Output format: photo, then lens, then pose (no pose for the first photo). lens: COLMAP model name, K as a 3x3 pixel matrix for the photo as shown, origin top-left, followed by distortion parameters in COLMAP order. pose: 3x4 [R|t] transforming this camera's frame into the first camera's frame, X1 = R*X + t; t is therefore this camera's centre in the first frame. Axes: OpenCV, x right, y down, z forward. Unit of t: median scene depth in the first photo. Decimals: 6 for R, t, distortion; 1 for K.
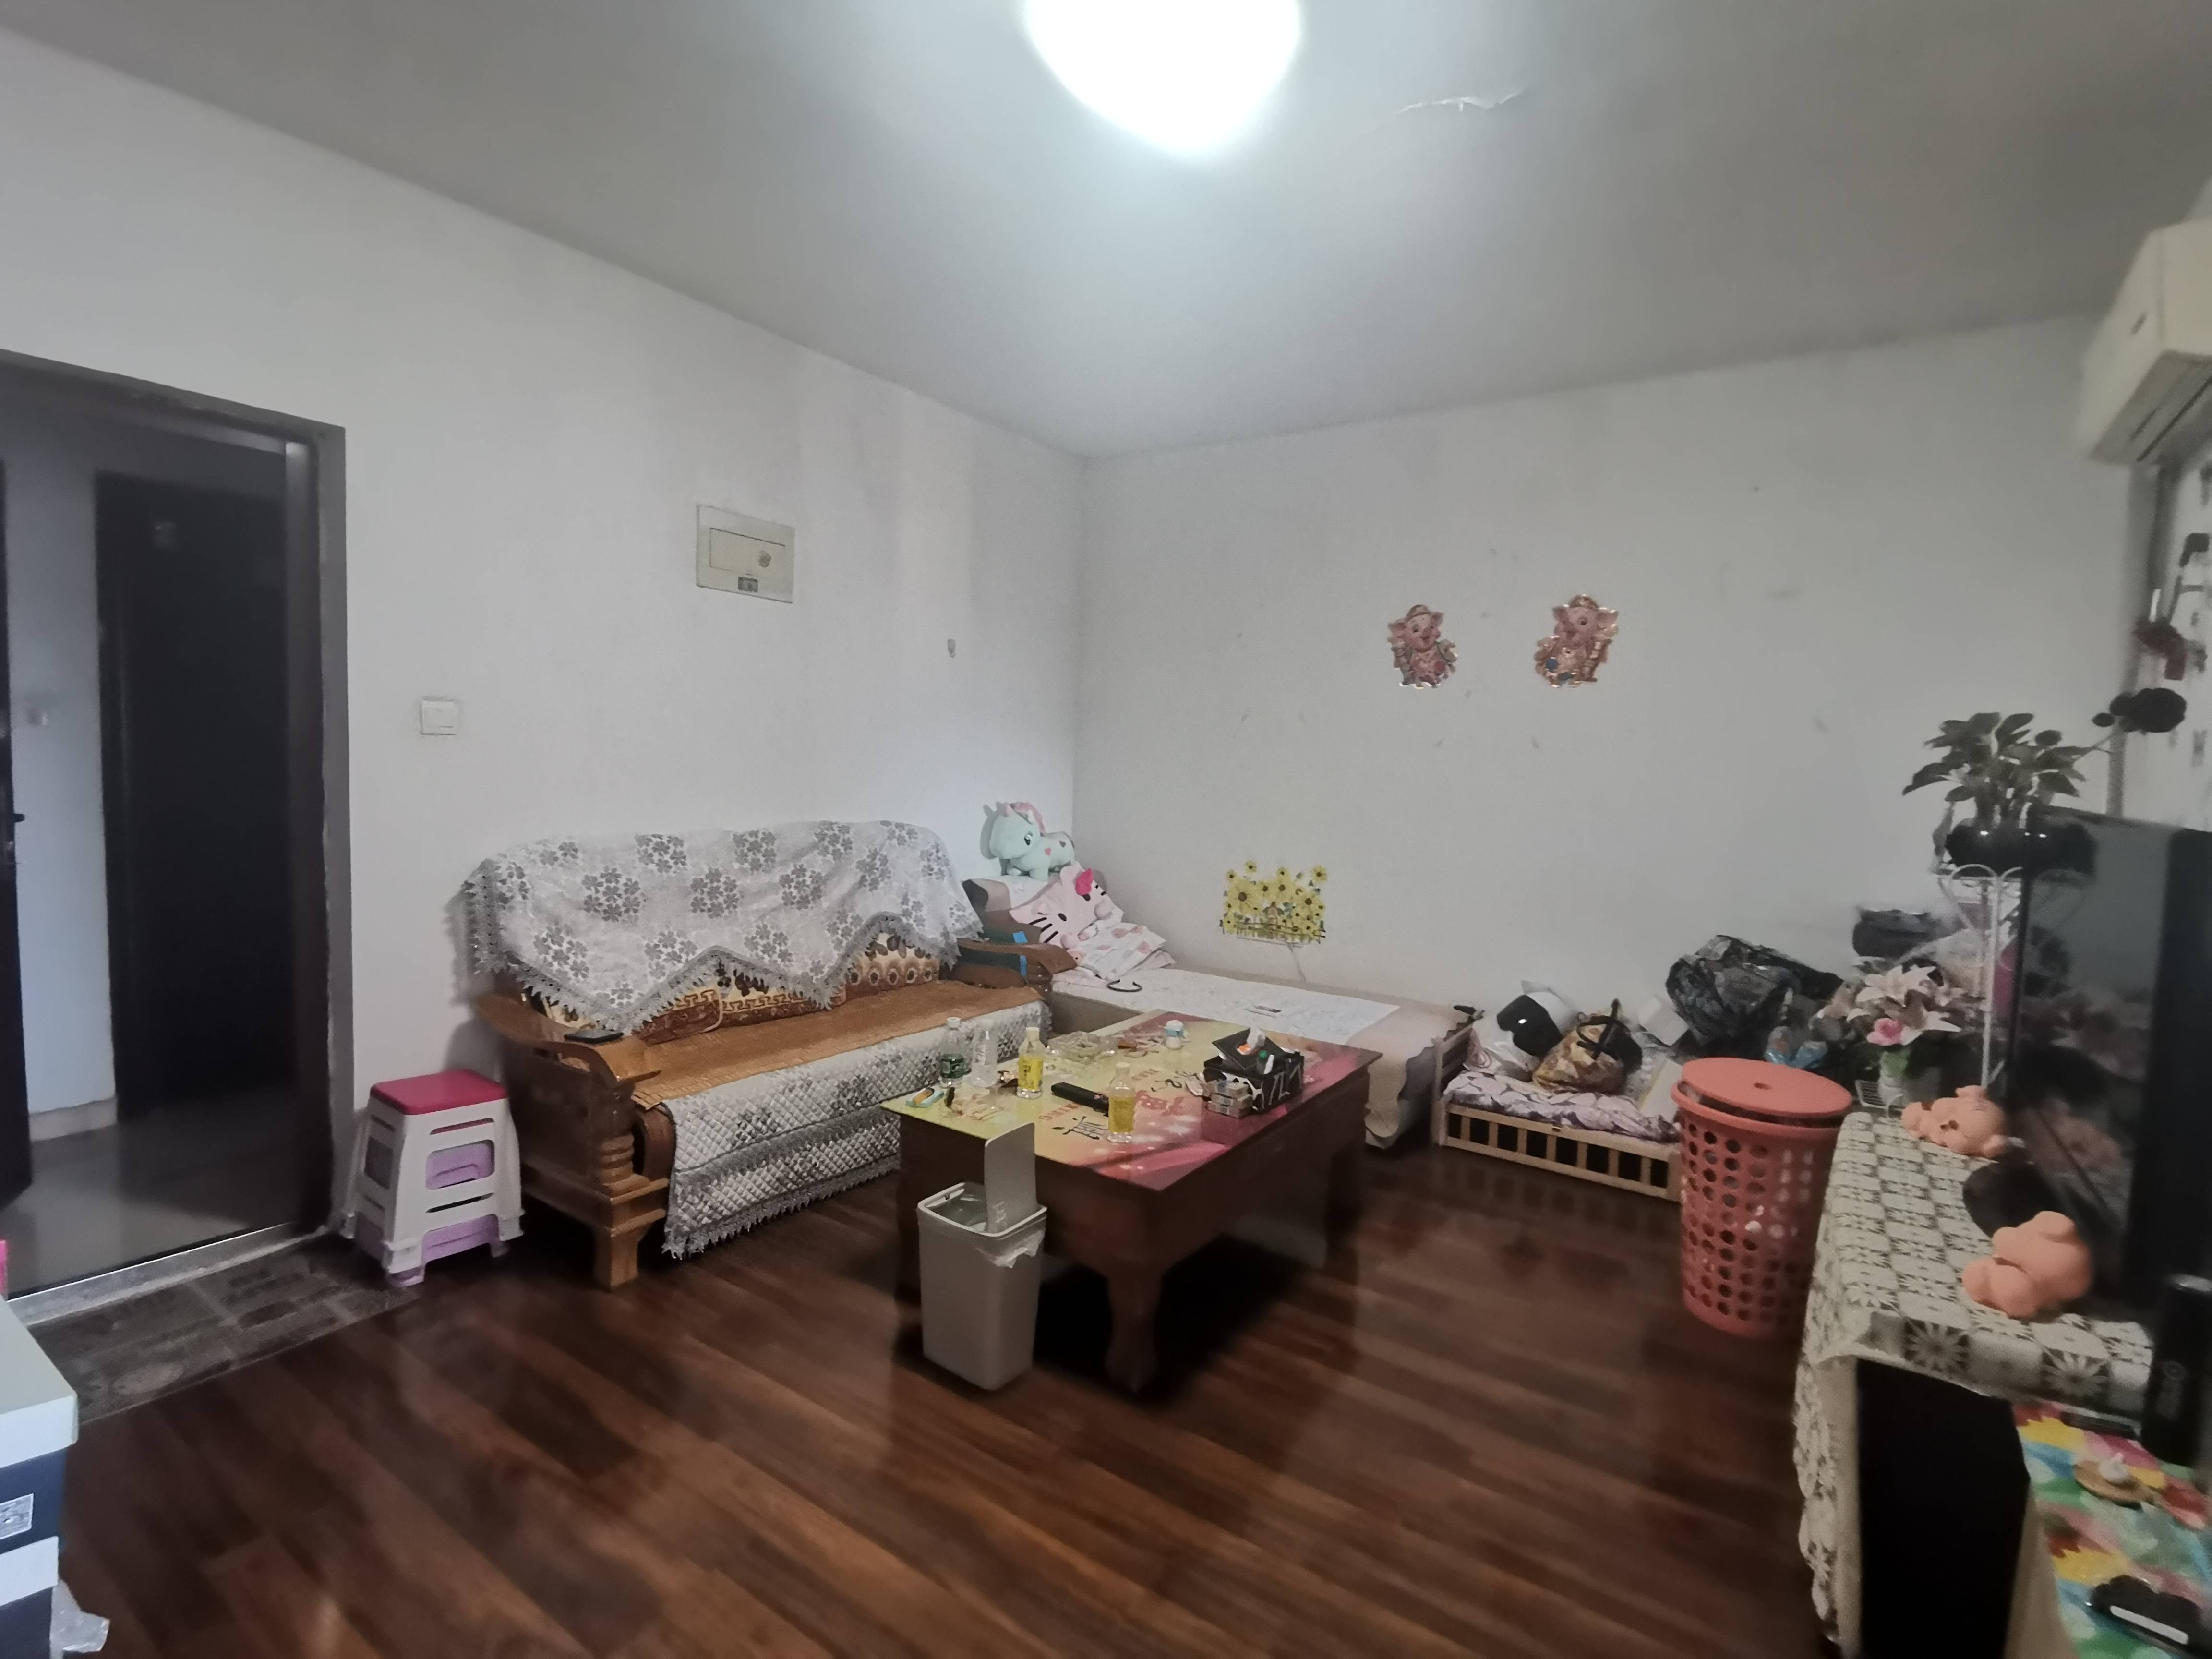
lens RADIAL K [[1084.9, 0, 1096.9], [0, 1084.9, 828.4], [0, 0, 1]] dist [-0.005153, 0.034528]
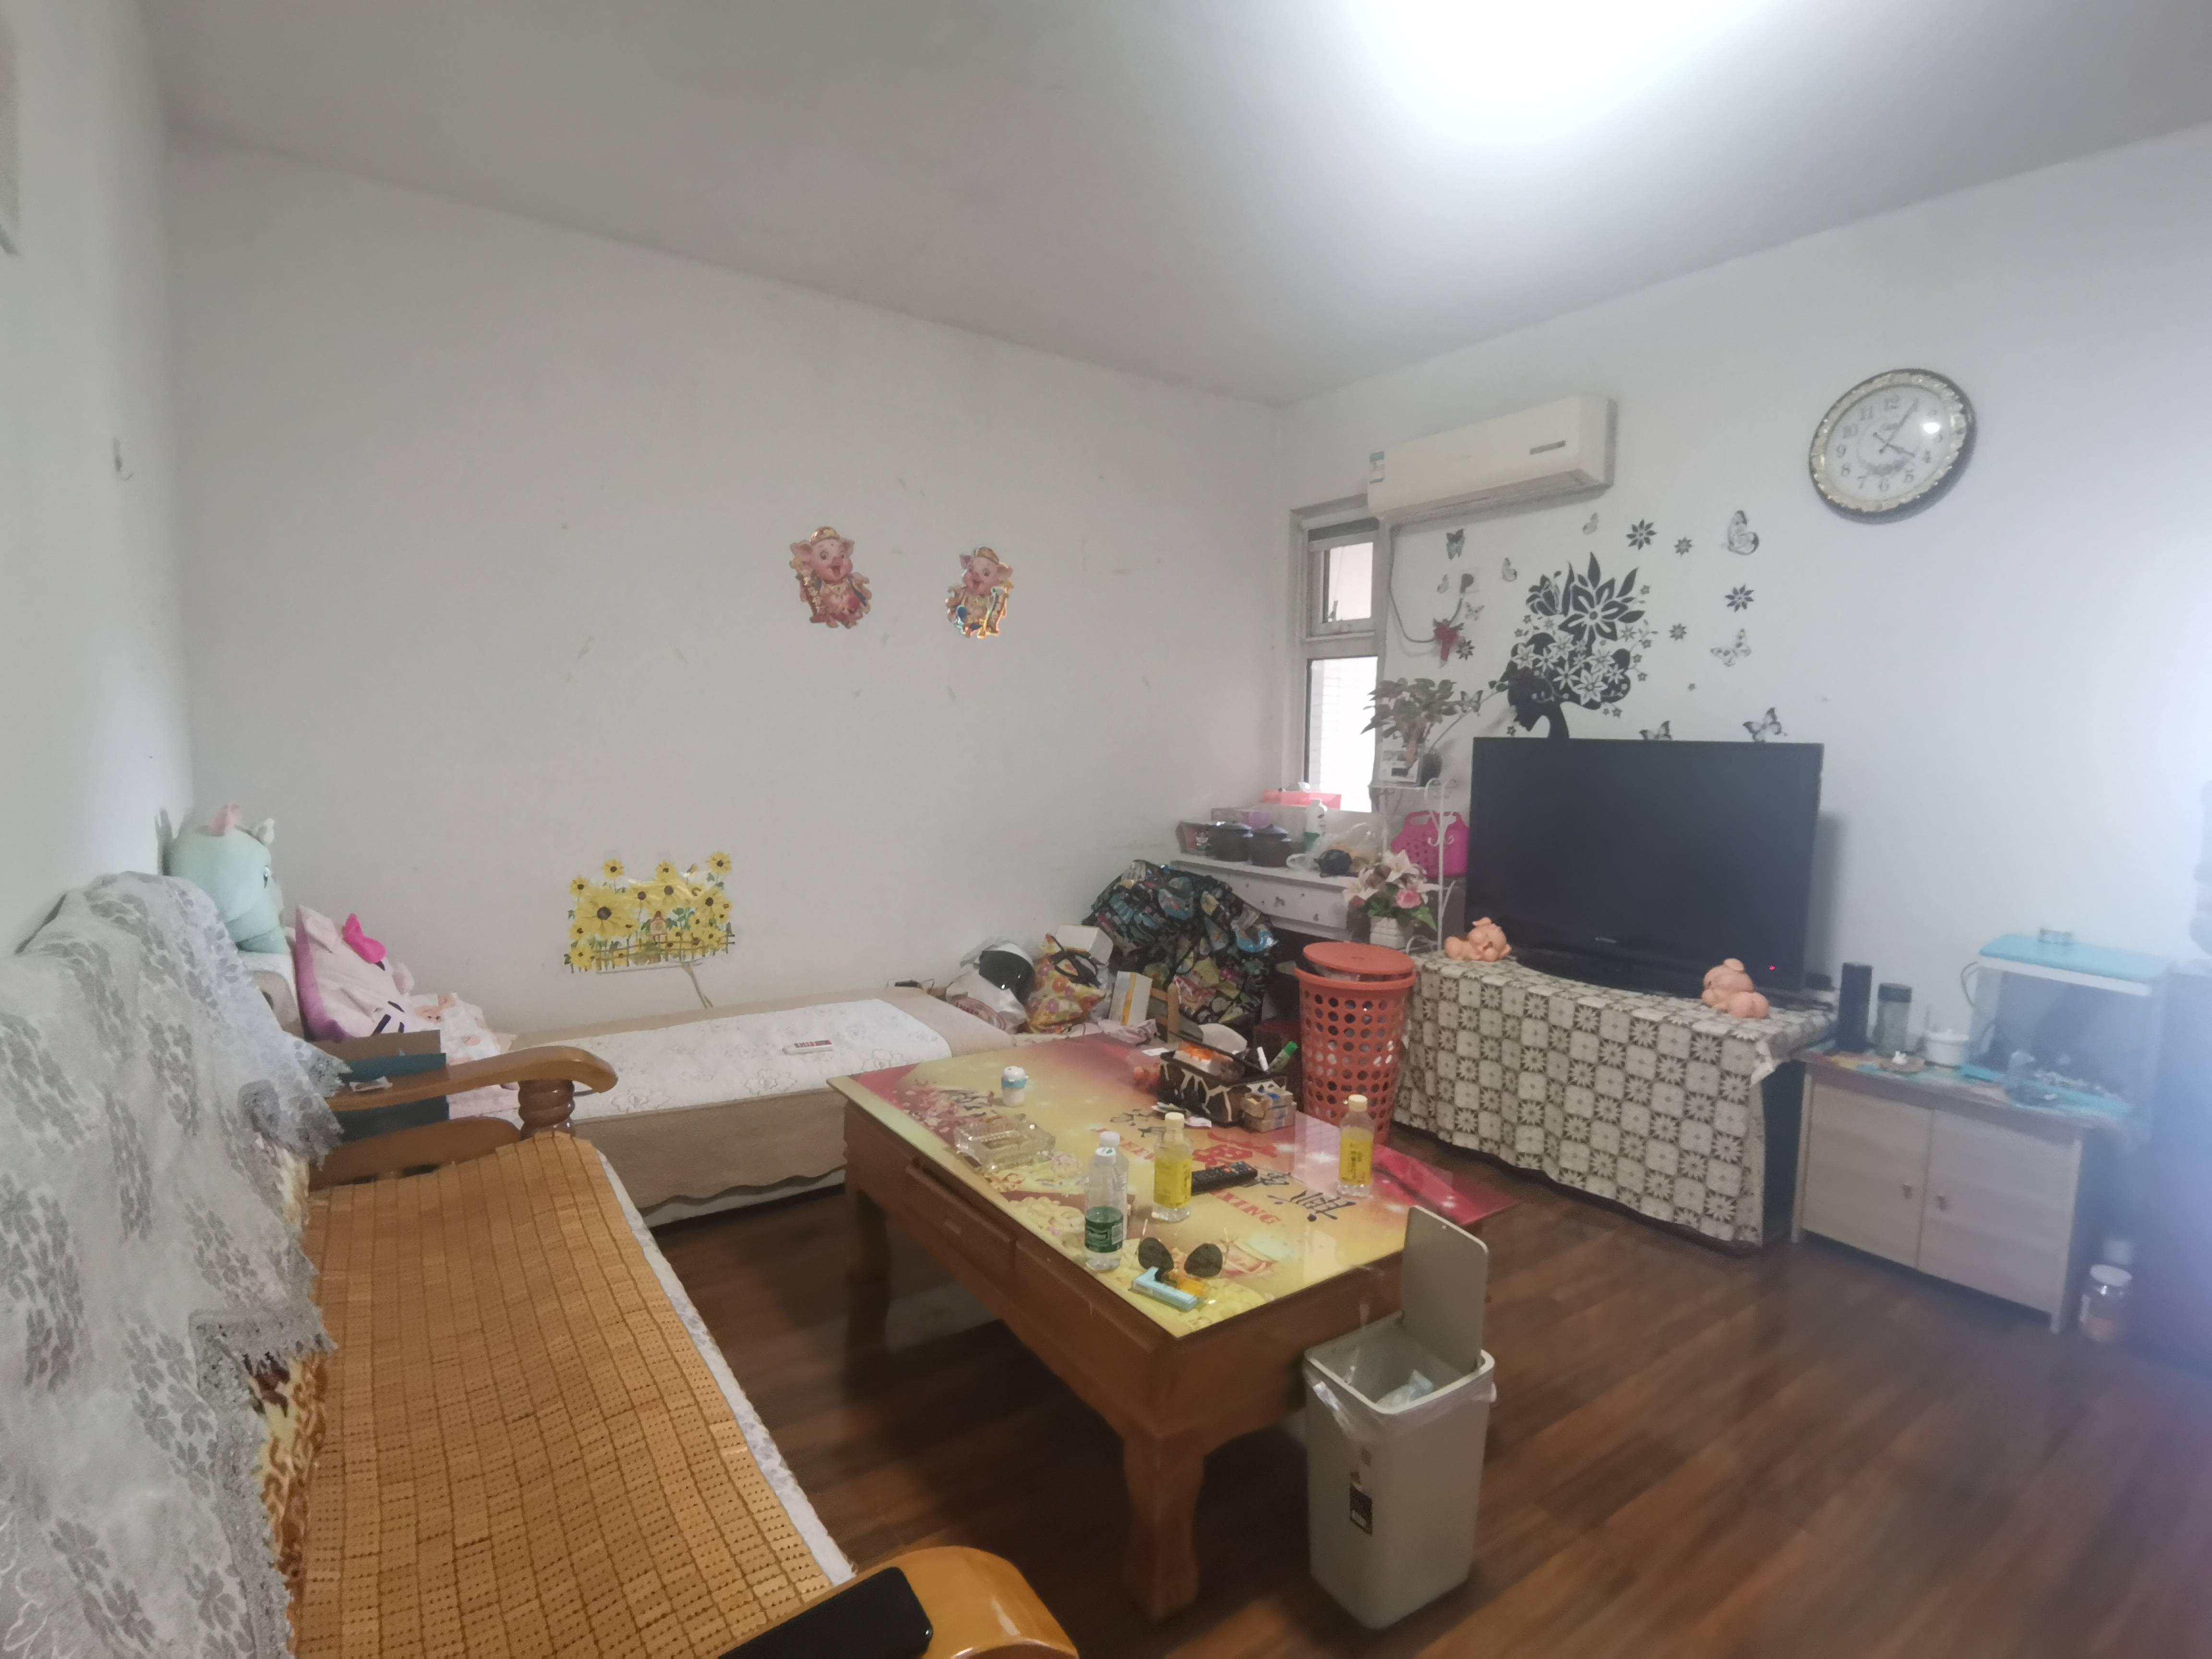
lens RADIAL K [[1084.9, 0, 1096.9], [0, 1084.9, 828.4], [0, 0, 1]] dist [-0.005153, 0.034528]
pose [[0.345935, -0.106262, 0.932222, -0.478000], [0.064388, 0.993912, 0.089400, -0.038840], [-0.936047, 0.029098, 0.350671, 0.562296]]
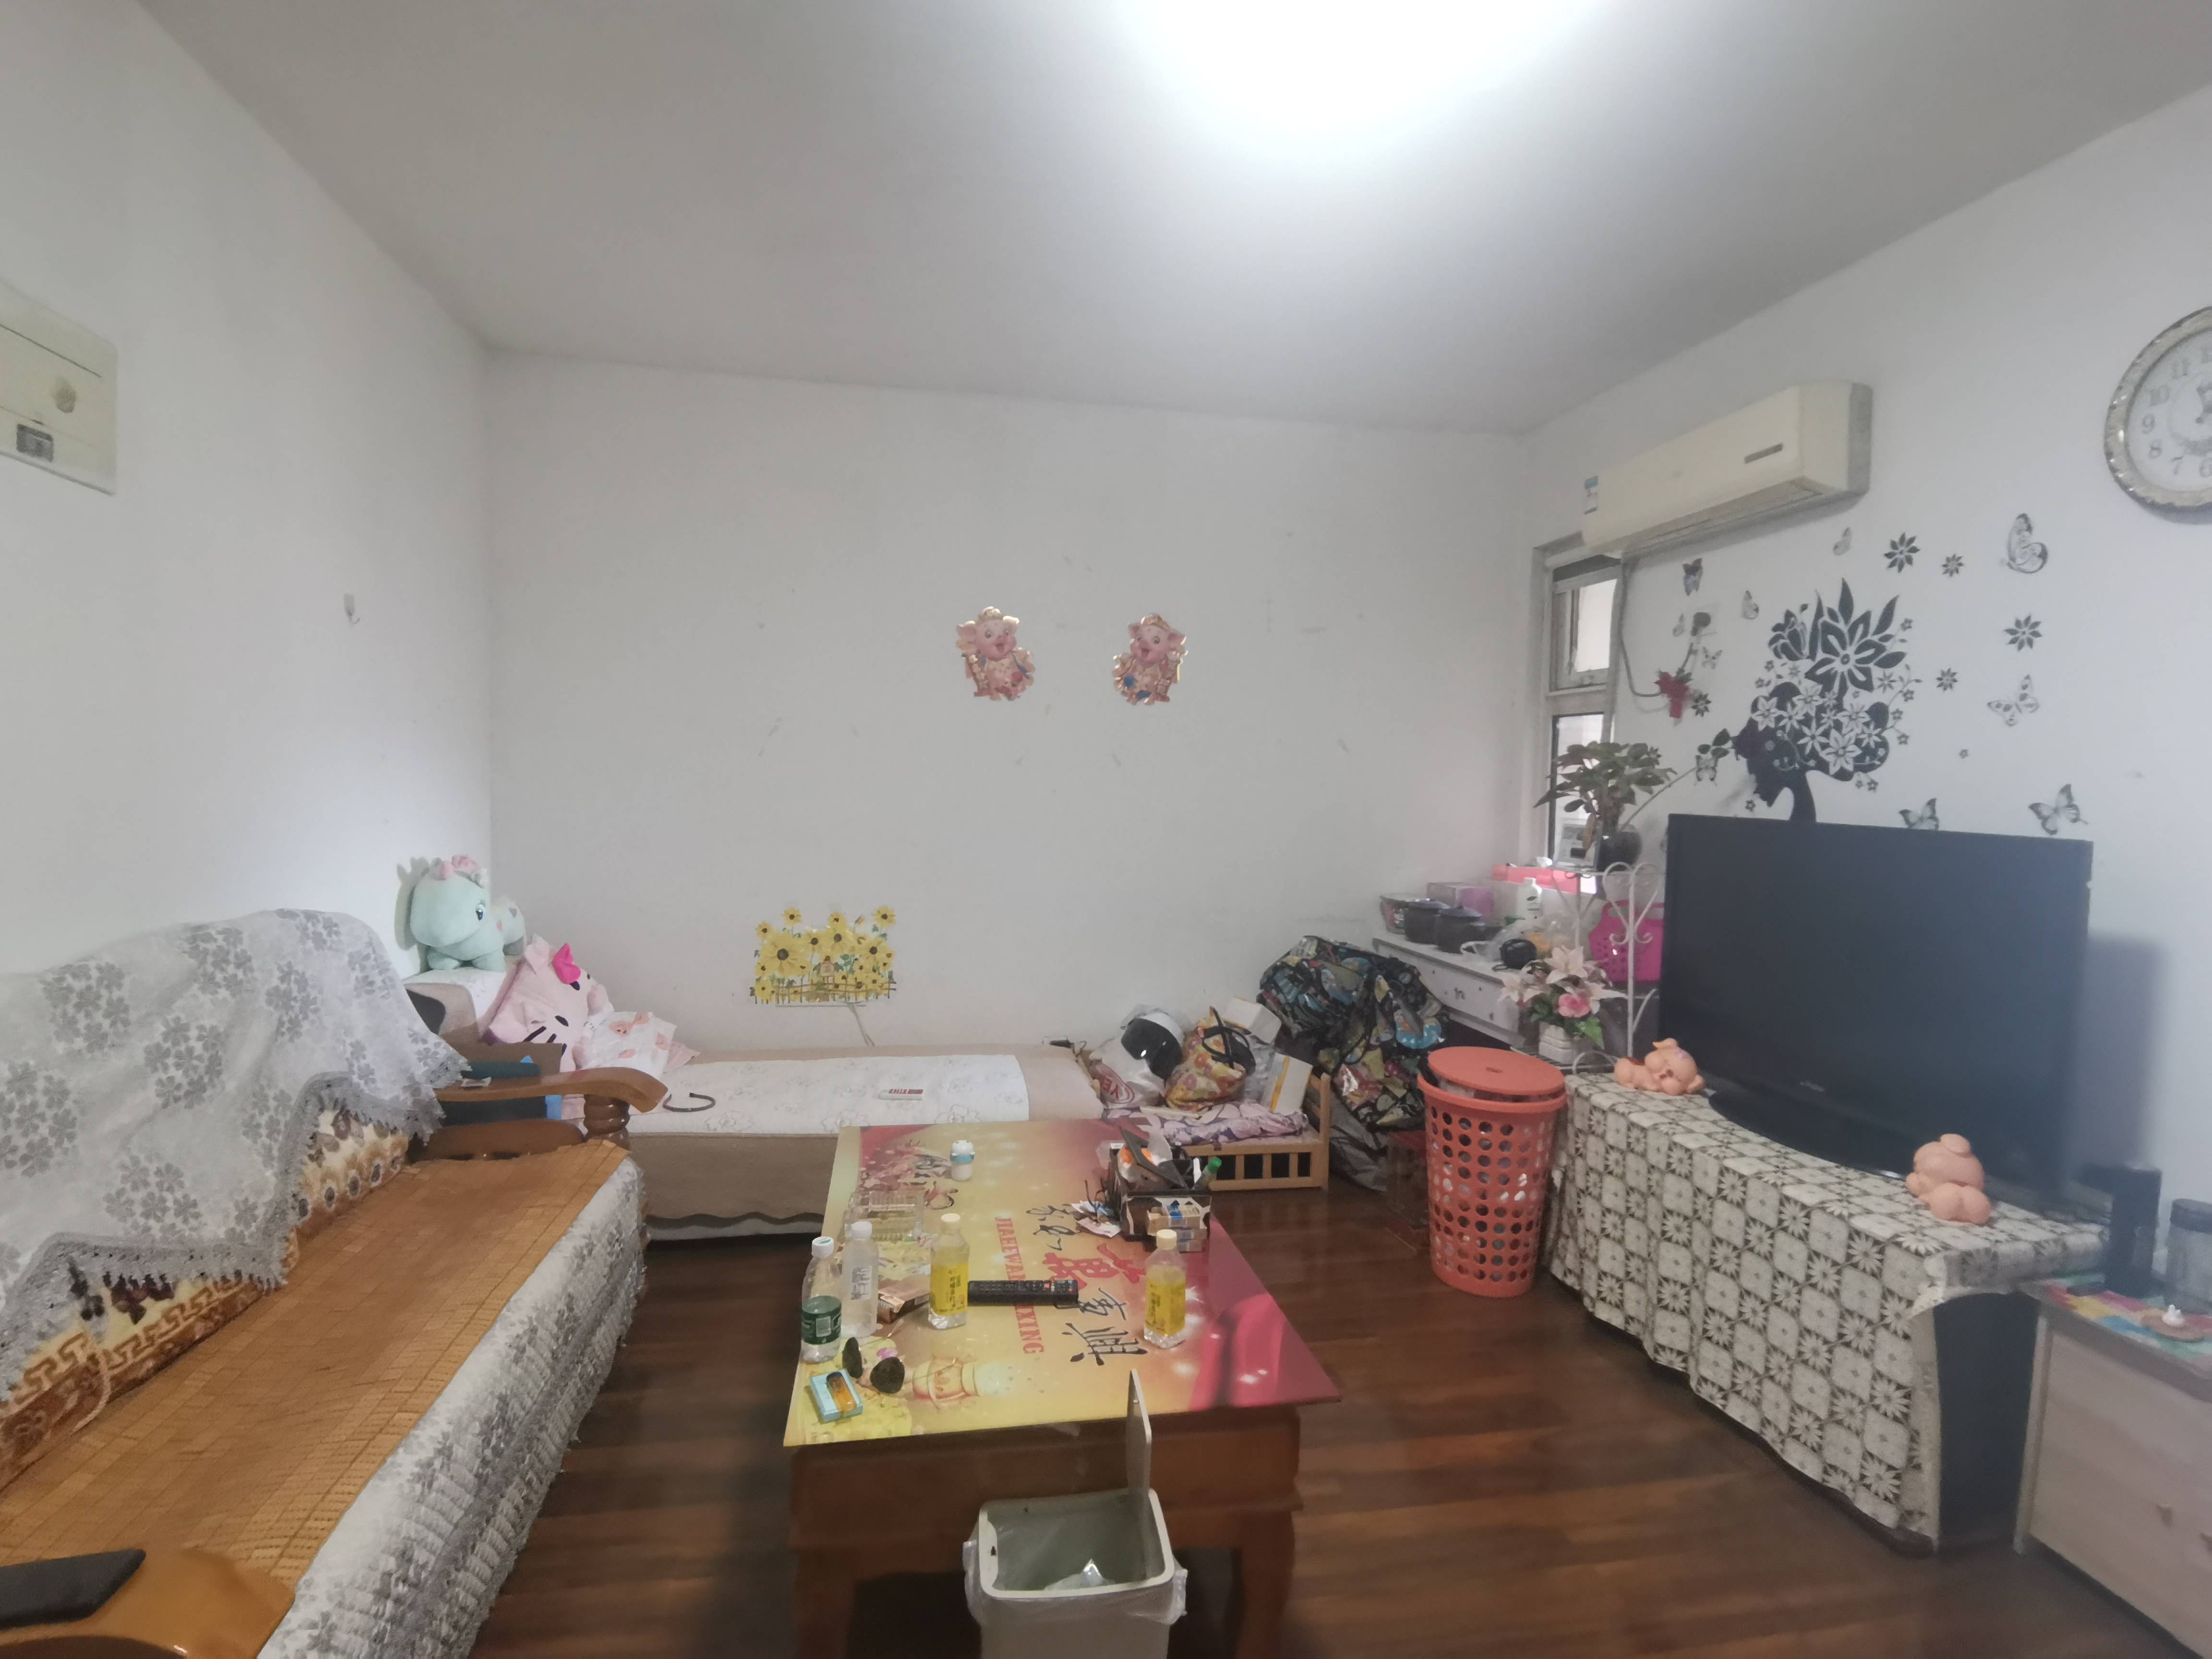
lens RADIAL K [[1080.2, 0, 1093.9], [0, 1080.2, 825.5], [0, 0, 1]] dist [0.024512, -0.019725]
pose [[0.710873, -0.052164, 0.701383, -0.310383], [0.055263, 0.998305, 0.018237, -0.040597], [-0.701146, 0.025796, 0.712551, 0.328052]]
